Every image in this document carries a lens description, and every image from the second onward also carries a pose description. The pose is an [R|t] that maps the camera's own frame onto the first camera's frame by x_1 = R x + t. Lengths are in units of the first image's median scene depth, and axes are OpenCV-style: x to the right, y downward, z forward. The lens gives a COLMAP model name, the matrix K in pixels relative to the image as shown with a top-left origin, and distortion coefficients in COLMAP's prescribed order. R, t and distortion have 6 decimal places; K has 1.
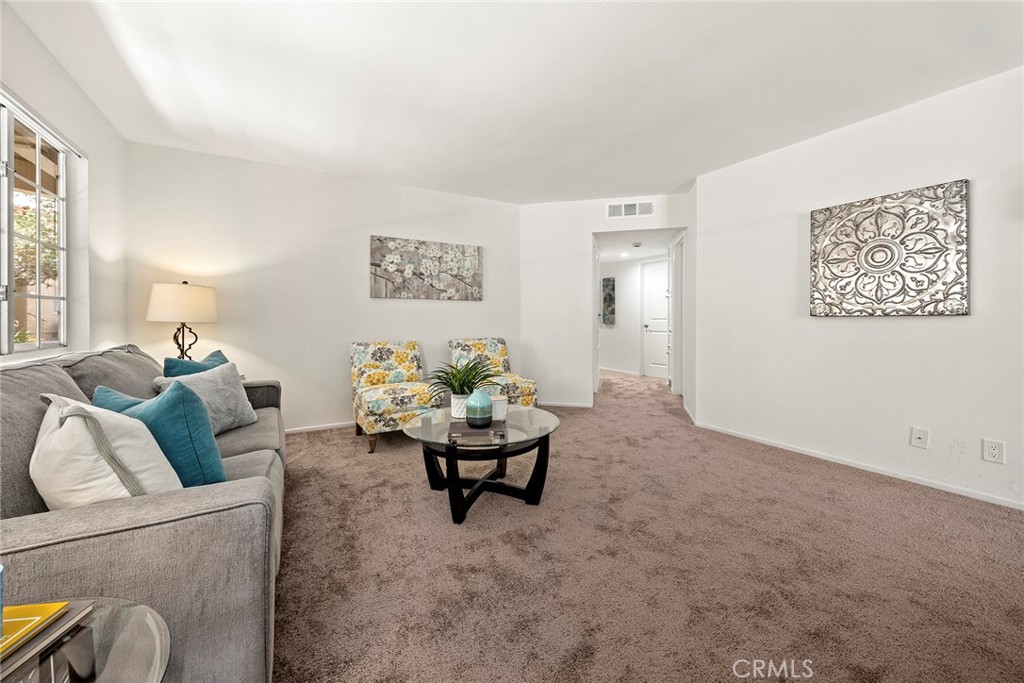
lens RADIAL K [[397.3, 0, 508.7], [0, 397.3, 331.3], [0, 0, 1]] dist [-0.002528, -0.000198]
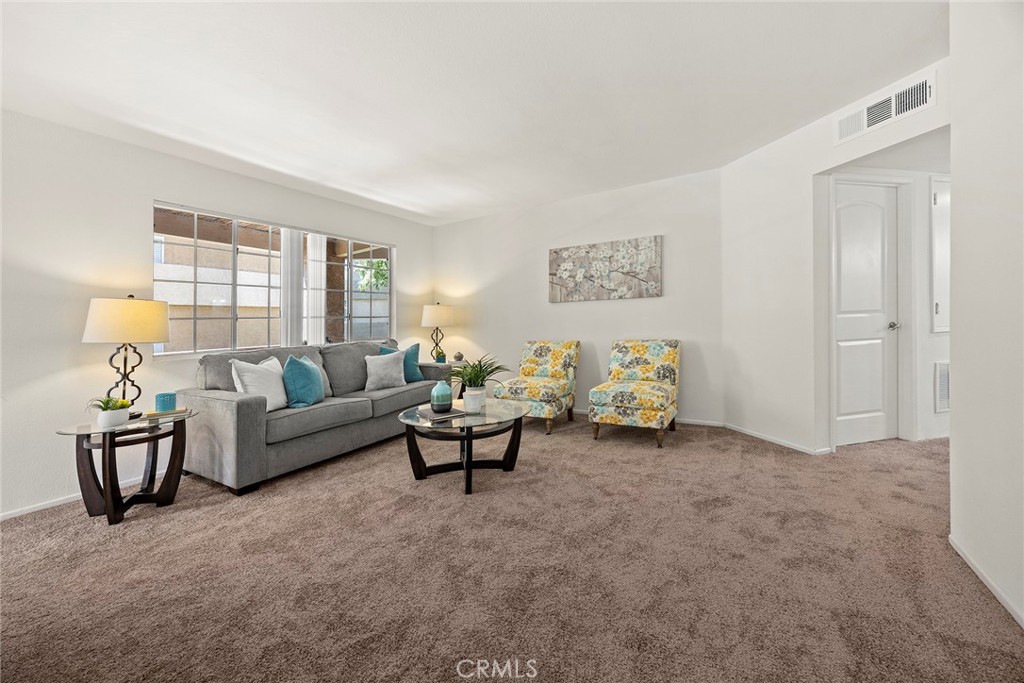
lens RADIAL K [[397.3, 0, 504.6], [0, 397.3, 326.4], [0, 0, 1]] dist [-0.002528, -0.000198]
pose [[0.473944, -0.002420, -0.880552, 0.592772], [0.007585, 0.999970, 0.001335, -0.016711], [0.880522, -0.007311, 0.473949, 0.308984]]
